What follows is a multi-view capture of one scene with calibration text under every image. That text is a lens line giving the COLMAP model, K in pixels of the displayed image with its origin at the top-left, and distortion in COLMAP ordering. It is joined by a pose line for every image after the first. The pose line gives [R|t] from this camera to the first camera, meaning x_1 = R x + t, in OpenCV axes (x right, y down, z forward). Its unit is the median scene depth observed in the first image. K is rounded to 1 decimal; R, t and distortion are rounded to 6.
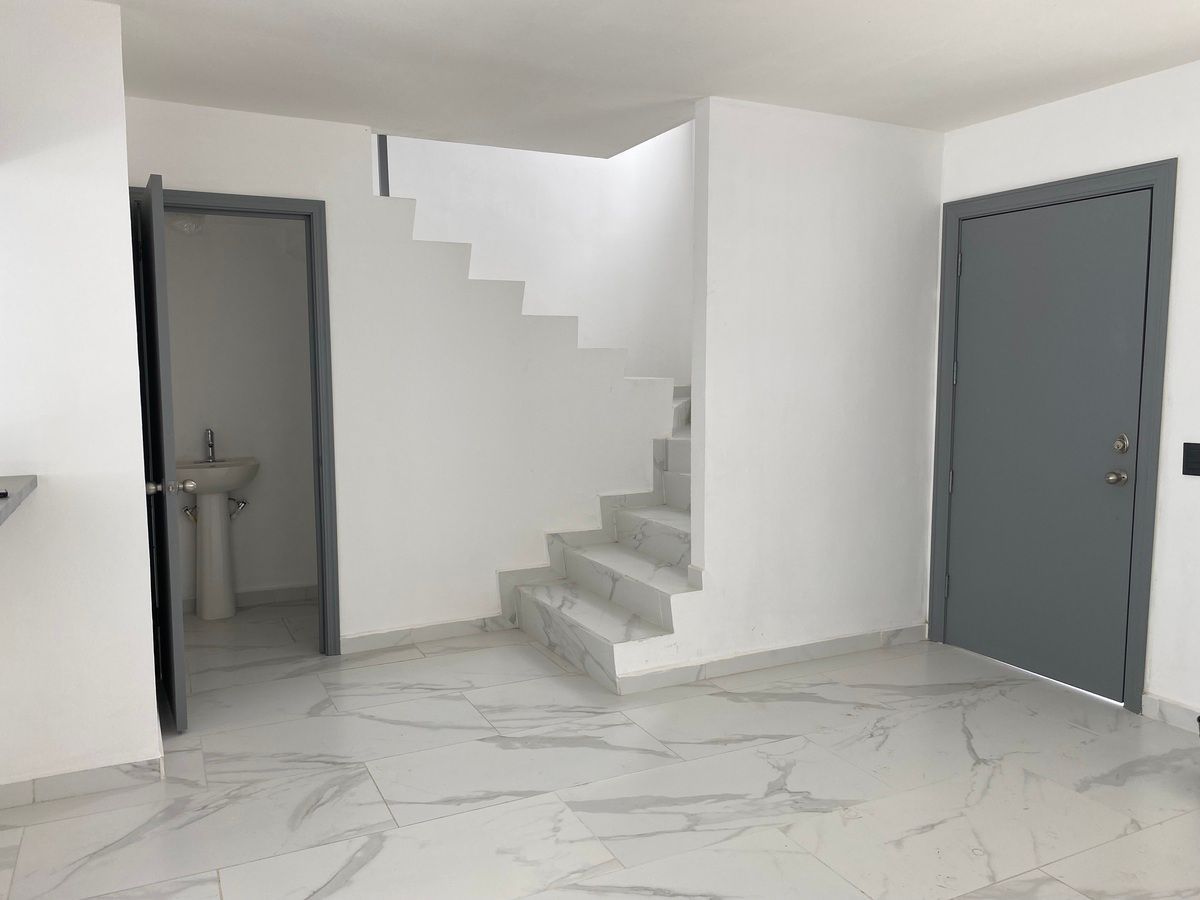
lens RADIAL K [[914.1, 0, 598.9], [0, 914.1, 449.5], [0, 0, 1]] dist [0.041791, 0.001576]
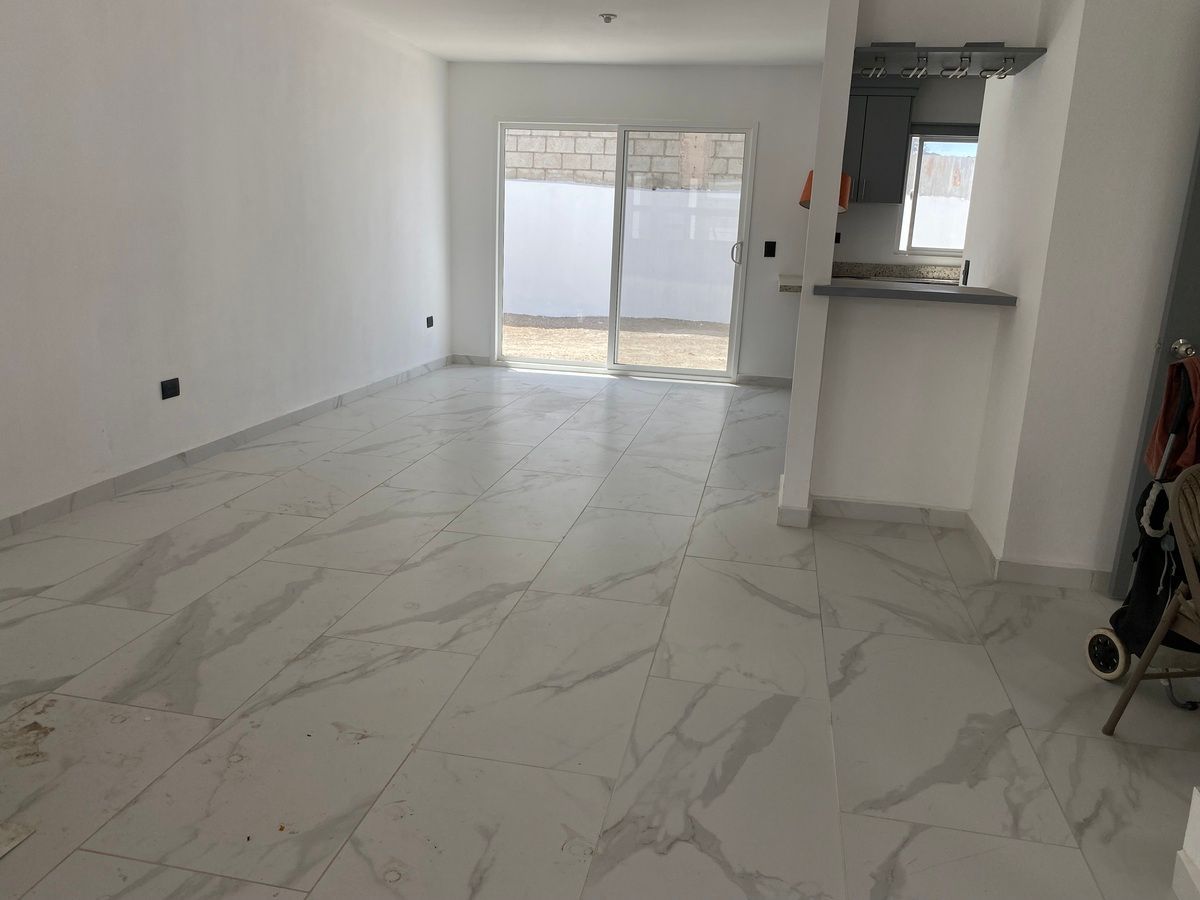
lens RADIAL K [[914.1, 0, 601.2], [0, 914.1, 450.9], [0, 0, 1]] dist [0.041791, 0.001576]
pose [[-0.606433, 0.161586, -0.778543, 0.702769], [-0.125718, 0.947332, 0.294544, -0.067682], [0.785133, 0.276499, -0.554179, 1.251075]]
